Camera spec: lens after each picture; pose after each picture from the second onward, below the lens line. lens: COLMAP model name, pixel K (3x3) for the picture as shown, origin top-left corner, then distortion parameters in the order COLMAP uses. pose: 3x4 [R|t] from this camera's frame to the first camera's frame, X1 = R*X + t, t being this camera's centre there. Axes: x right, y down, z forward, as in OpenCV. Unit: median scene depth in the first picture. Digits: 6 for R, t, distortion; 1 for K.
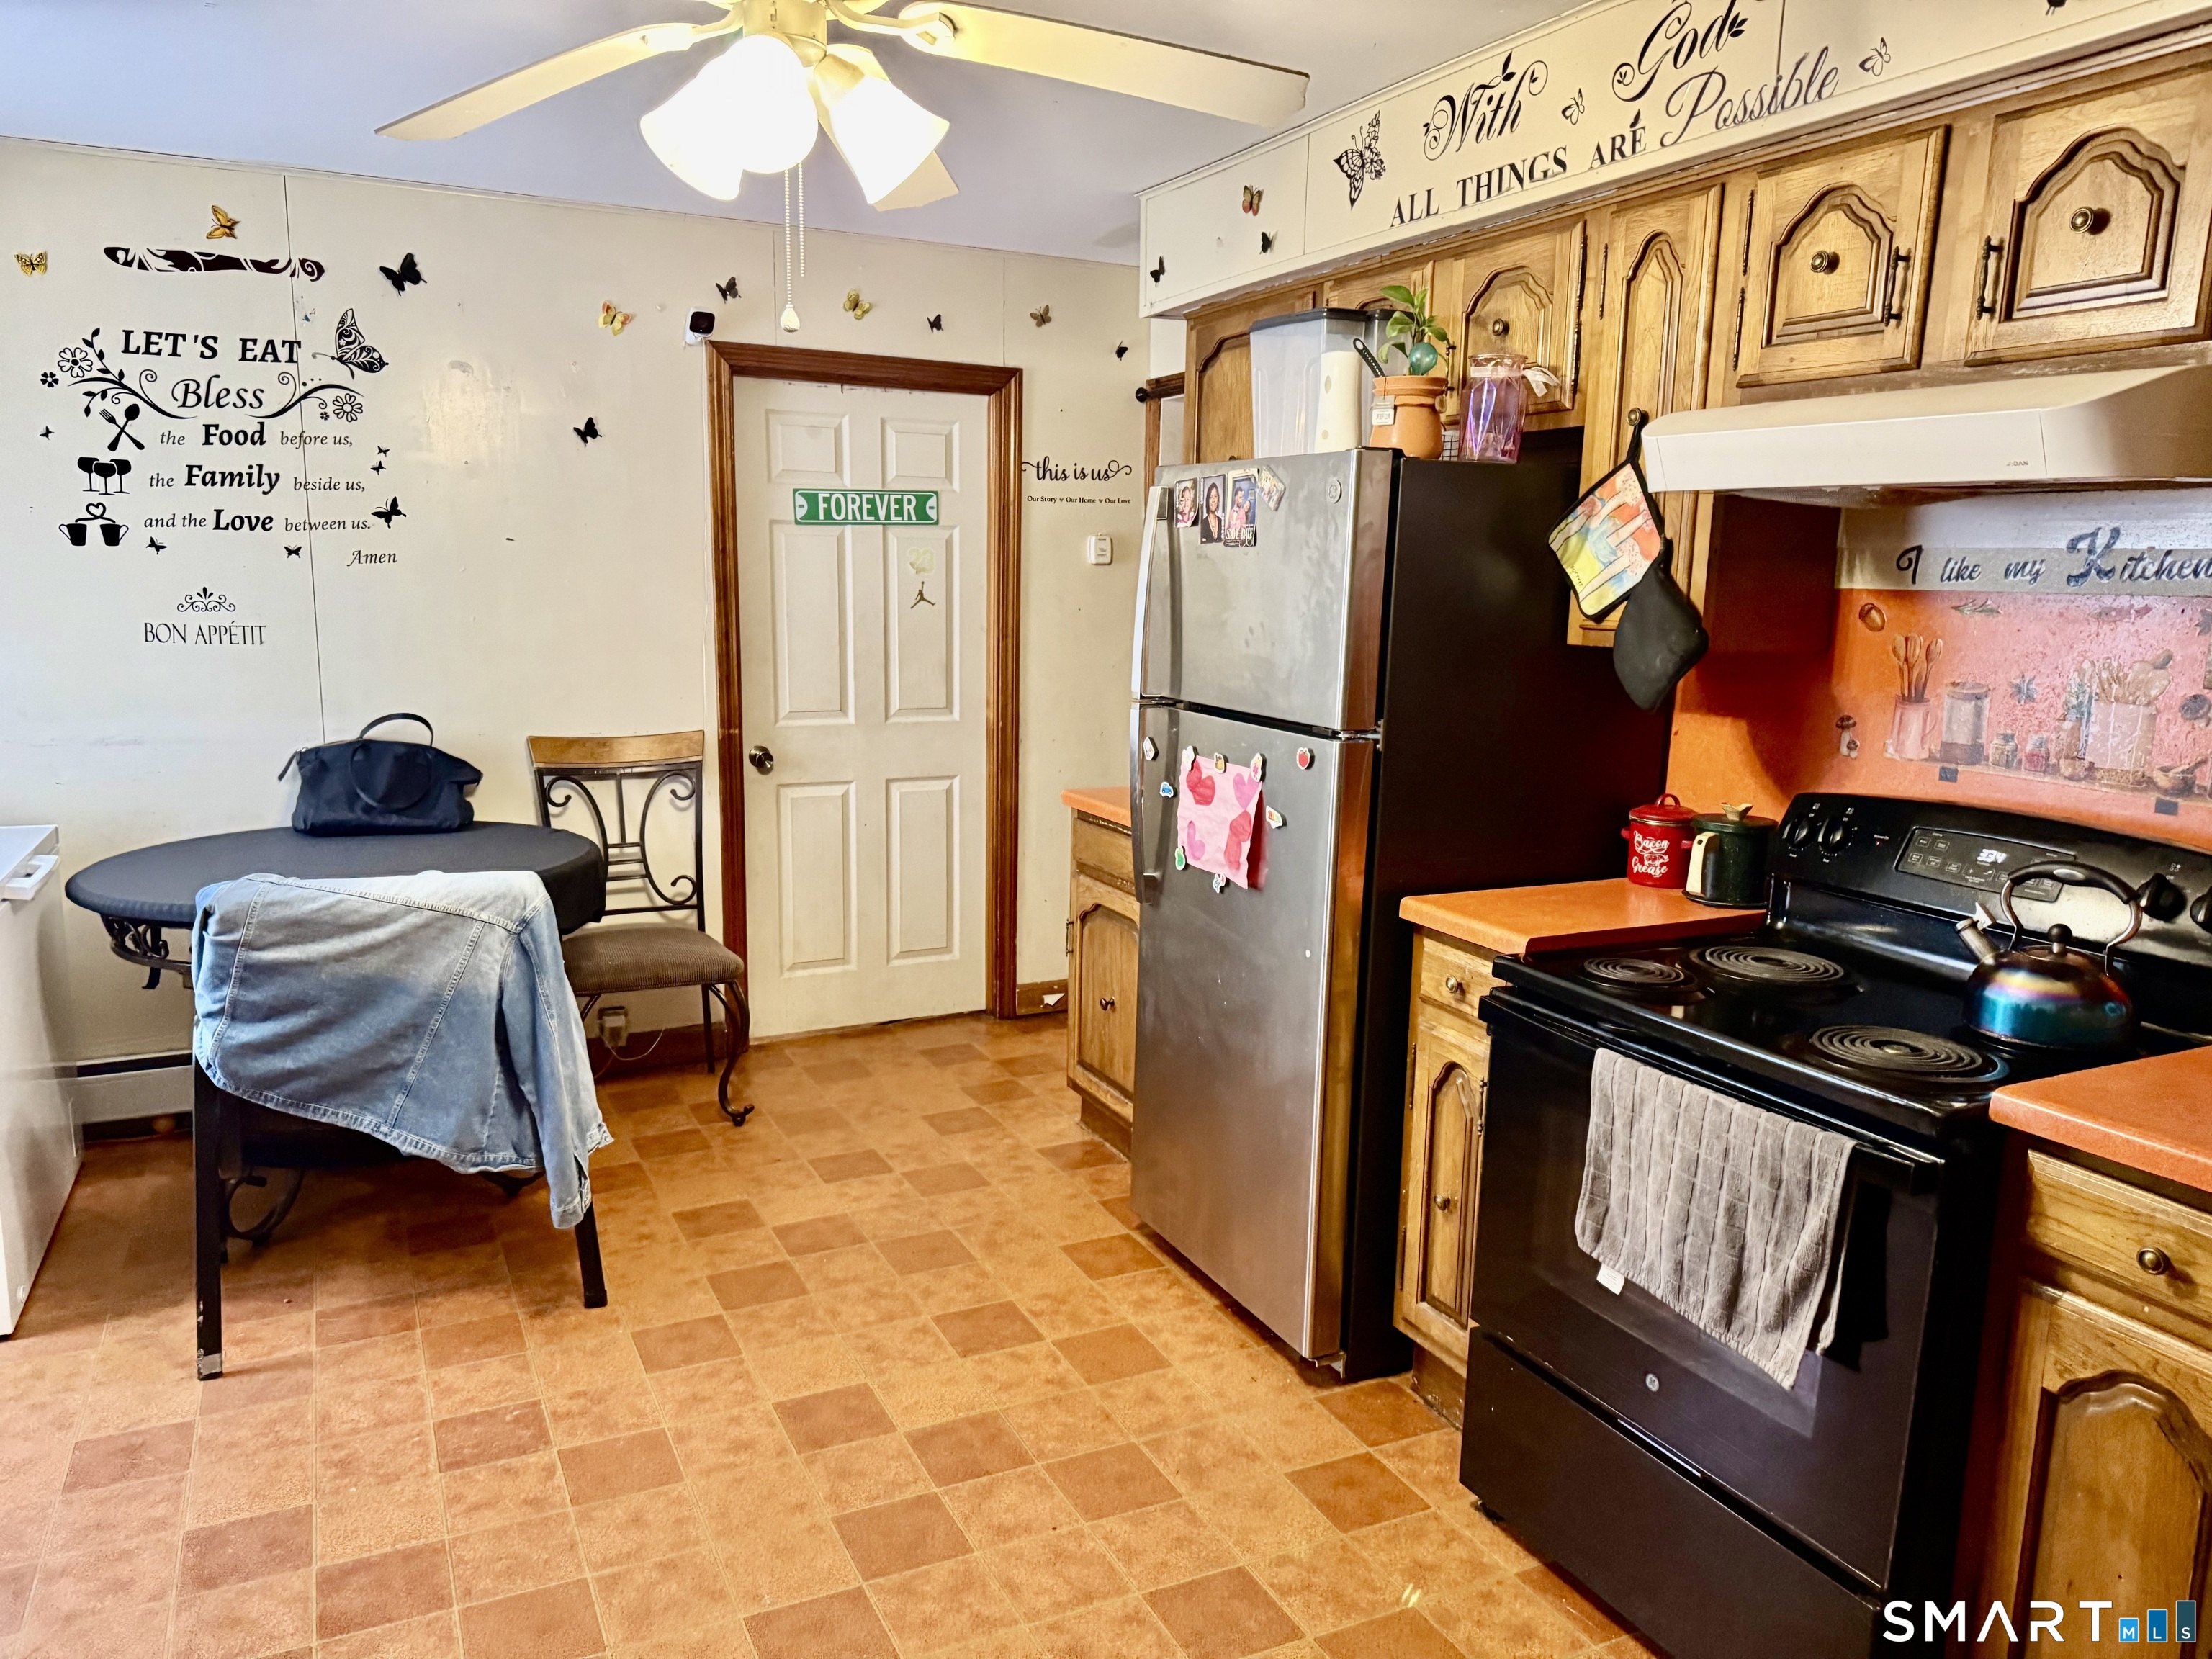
lens RADIAL K [[1524.8, 0, 1090.2], [0, 1524.8, 837.4], [0, 0, 1]] dist [-0.008583, -0.017559]
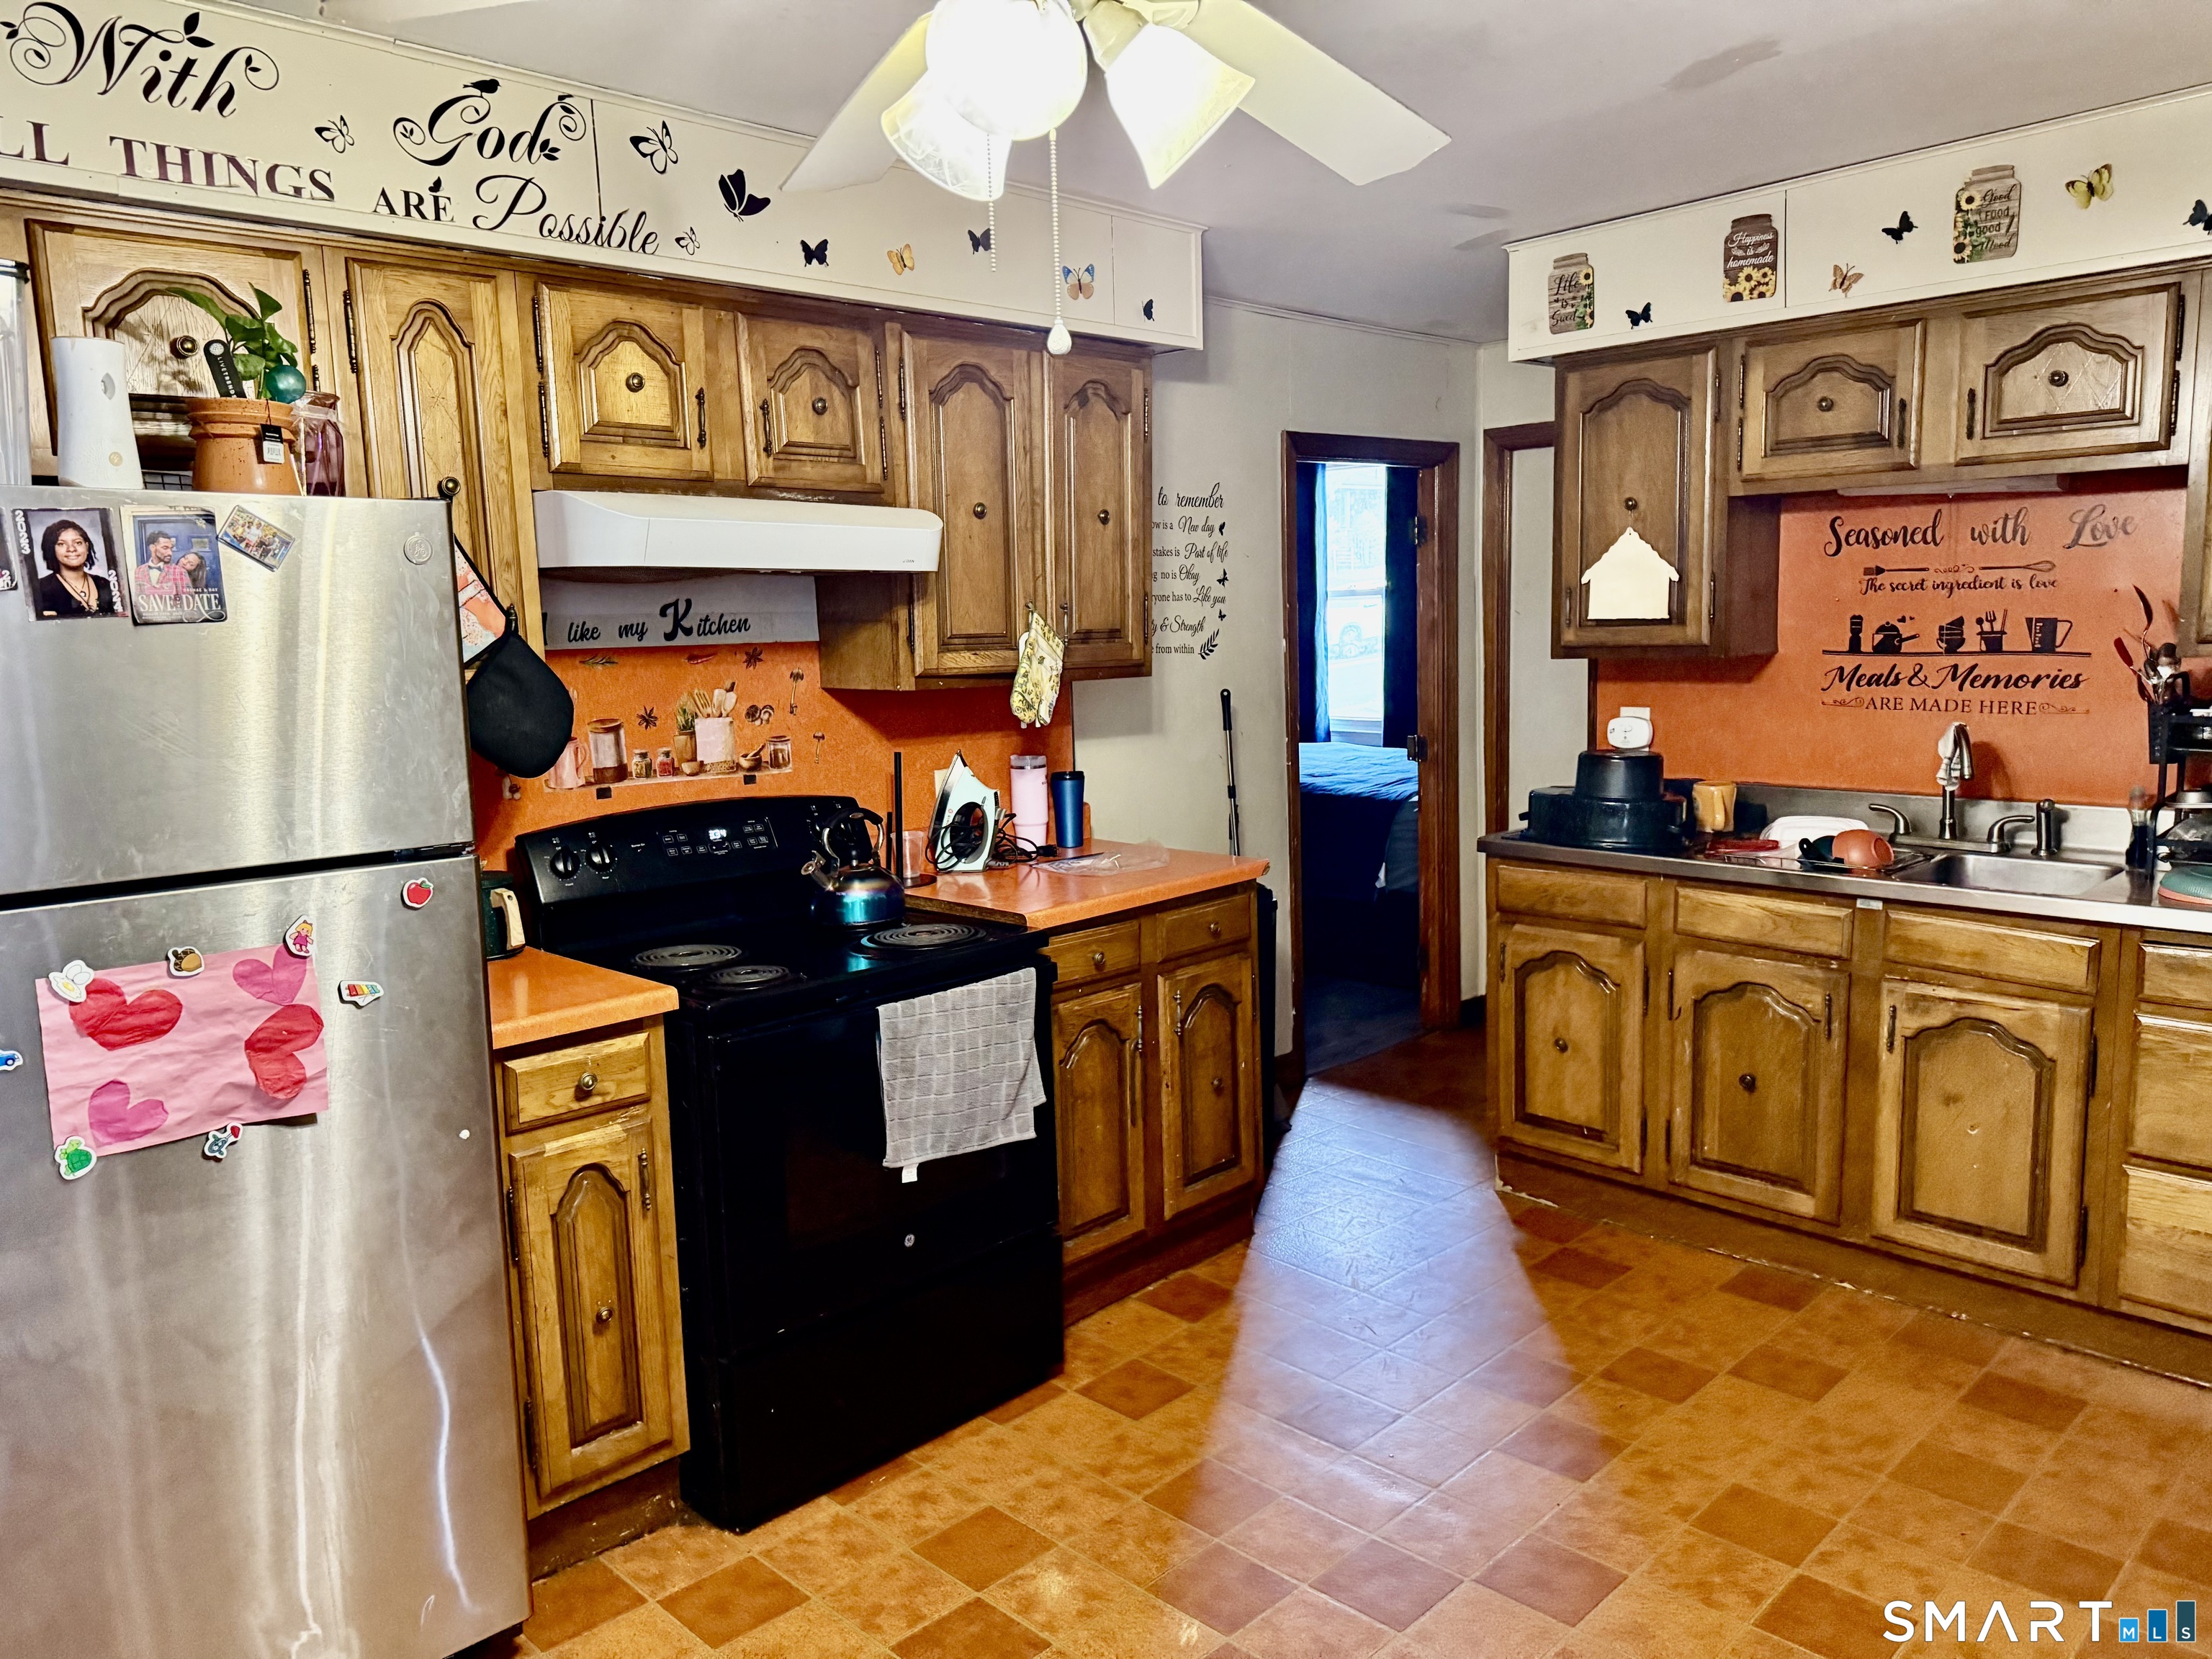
lens RADIAL K [[1524.8, 0, 1092.9], [0, 1524.8, 832.1], [0, 0, 1]] dist [-0.008583, -0.017559]
pose [[-0.316015, -0.134723, 0.939140, -0.767215], [0.192410, 0.960196, 0.202489, -0.191440], [-0.929039, 0.244690, -0.277514, 0.997325]]
